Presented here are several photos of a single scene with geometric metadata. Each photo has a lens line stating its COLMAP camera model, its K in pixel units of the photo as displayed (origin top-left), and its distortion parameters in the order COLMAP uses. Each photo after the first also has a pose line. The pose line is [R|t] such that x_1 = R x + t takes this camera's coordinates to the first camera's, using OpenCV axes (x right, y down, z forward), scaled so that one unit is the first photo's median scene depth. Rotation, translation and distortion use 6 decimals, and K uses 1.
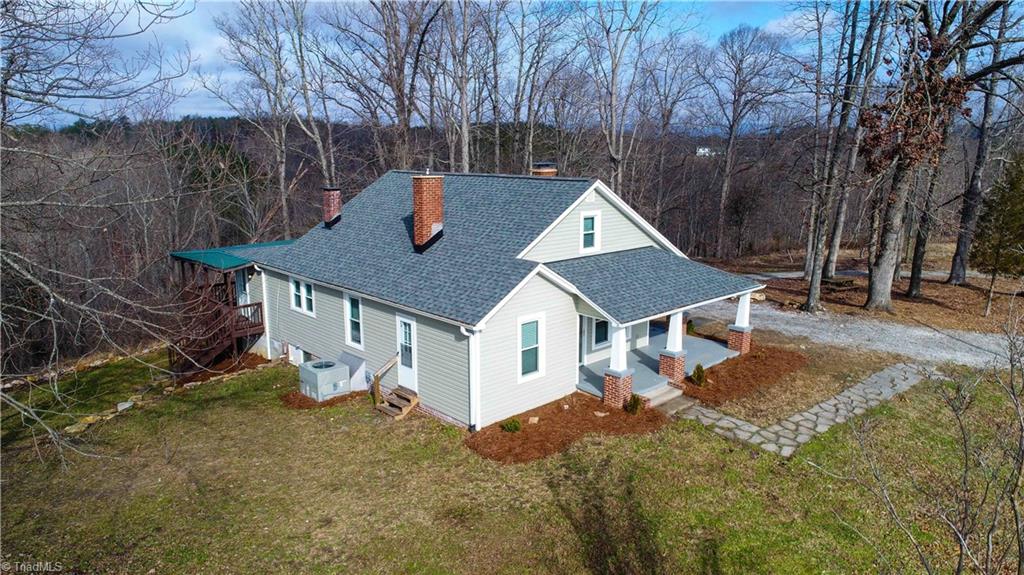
lens RADIAL K [[684.4, 0, 512.0], [0, 684.4, 287.5], [0, 0, 1]] dist [-0.001234, -0.000798]
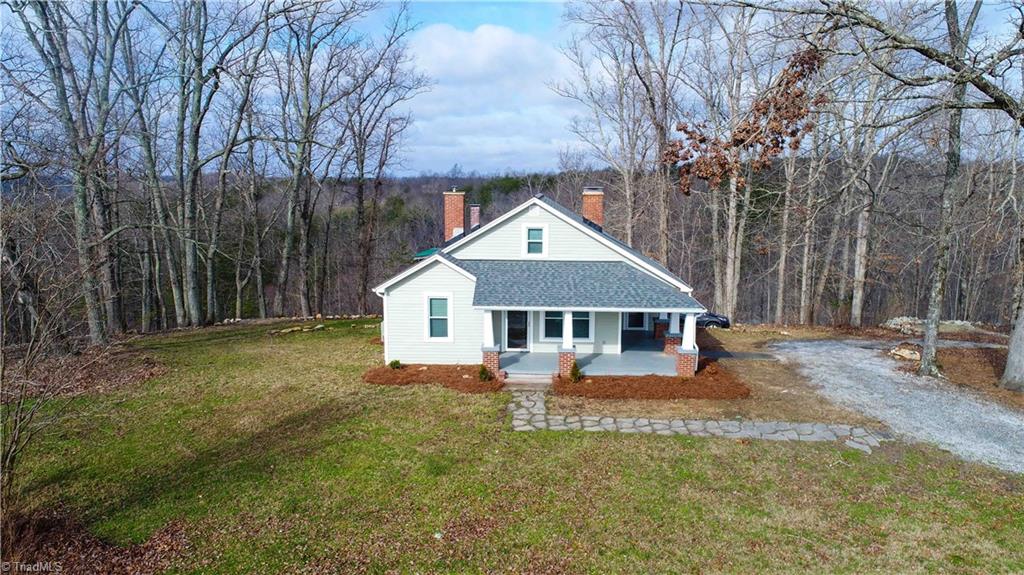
lens RADIAL K [[705.6, 0, 512.0], [0, 705.6, 287.5], [0, 0, 1]] dist [-0.003586, -0.001433]
pose [[0.693055, 0.106918, -0.712912, 1.057471], [-0.146674, 0.989168, 0.005760, -0.000303], [0.705805, 0.100574, 0.701230, 0.108845]]
